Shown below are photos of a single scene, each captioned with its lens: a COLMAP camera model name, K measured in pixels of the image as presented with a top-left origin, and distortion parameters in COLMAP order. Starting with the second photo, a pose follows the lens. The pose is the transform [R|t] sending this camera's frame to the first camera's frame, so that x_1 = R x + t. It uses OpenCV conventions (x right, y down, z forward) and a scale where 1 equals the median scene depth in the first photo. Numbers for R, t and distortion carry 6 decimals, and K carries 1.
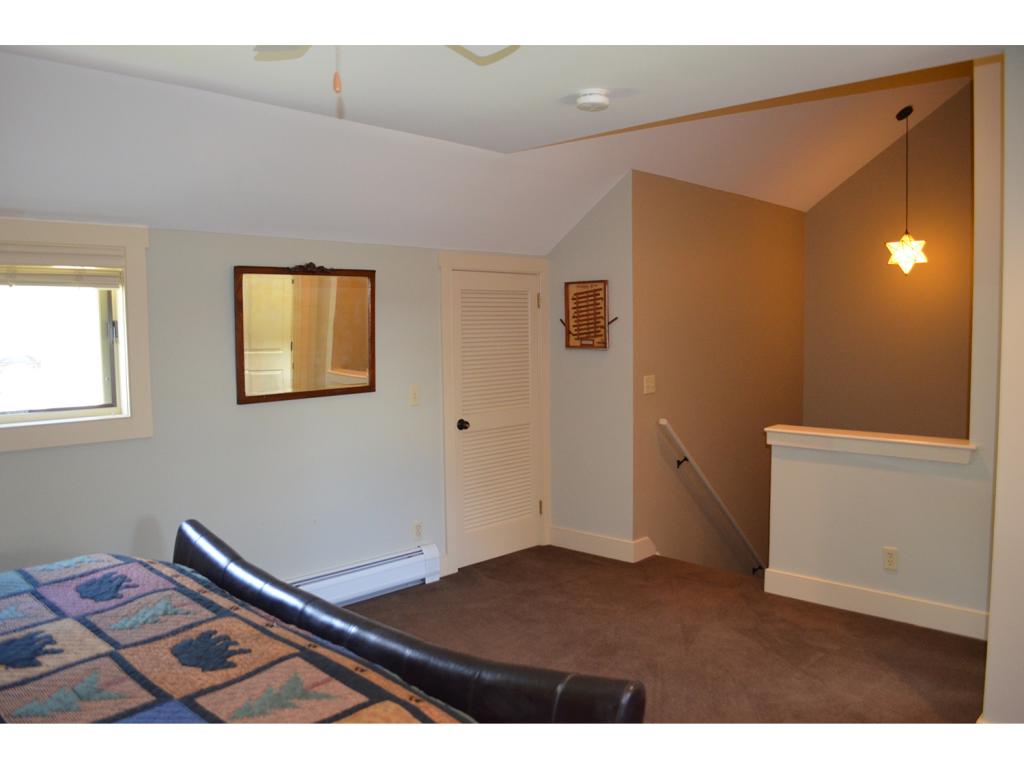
lens RADIAL K [[814.9, 0, 501.2], [0, 814.9, 377.5], [0, 0, 1]] dist [-0.077548, 0.009581]
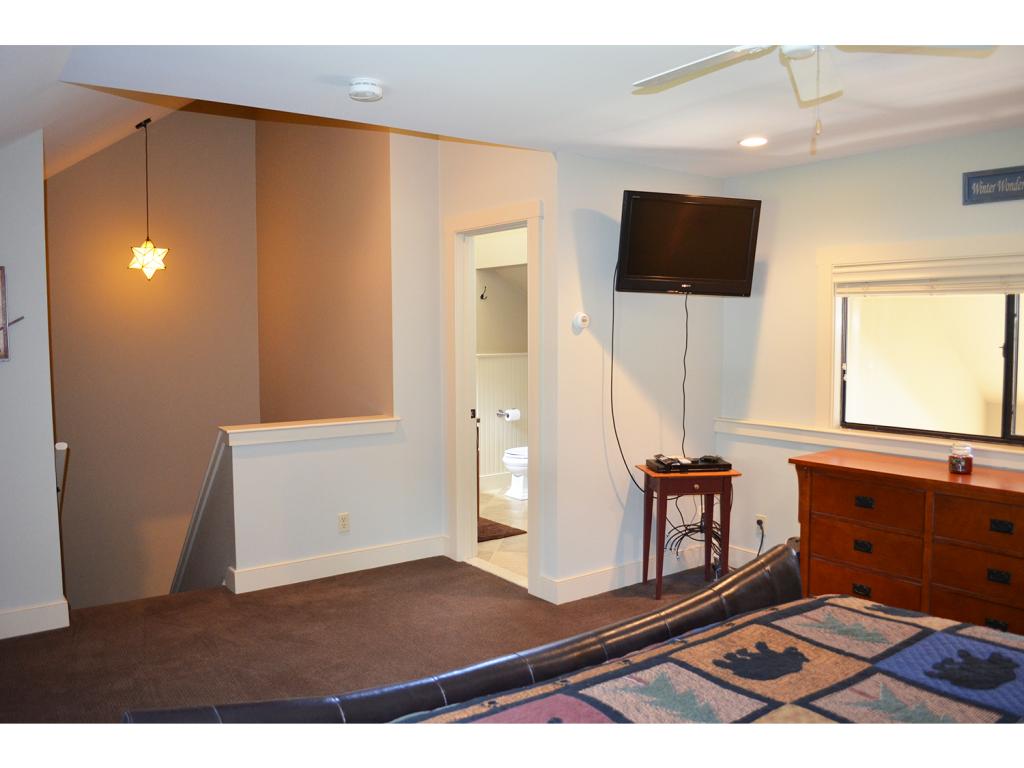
lens RADIAL K [[814.9, 0, 501.8], [0, 814.9, 390.4], [0, 0, 1]] dist [-0.077548, 0.009581]
pose [[0.161632, -0.068186, 0.984493, -0.651398], [0.065393, 0.996157, 0.058258, -0.024034], [-0.984682, 0.054963, 0.165470, 0.558285]]
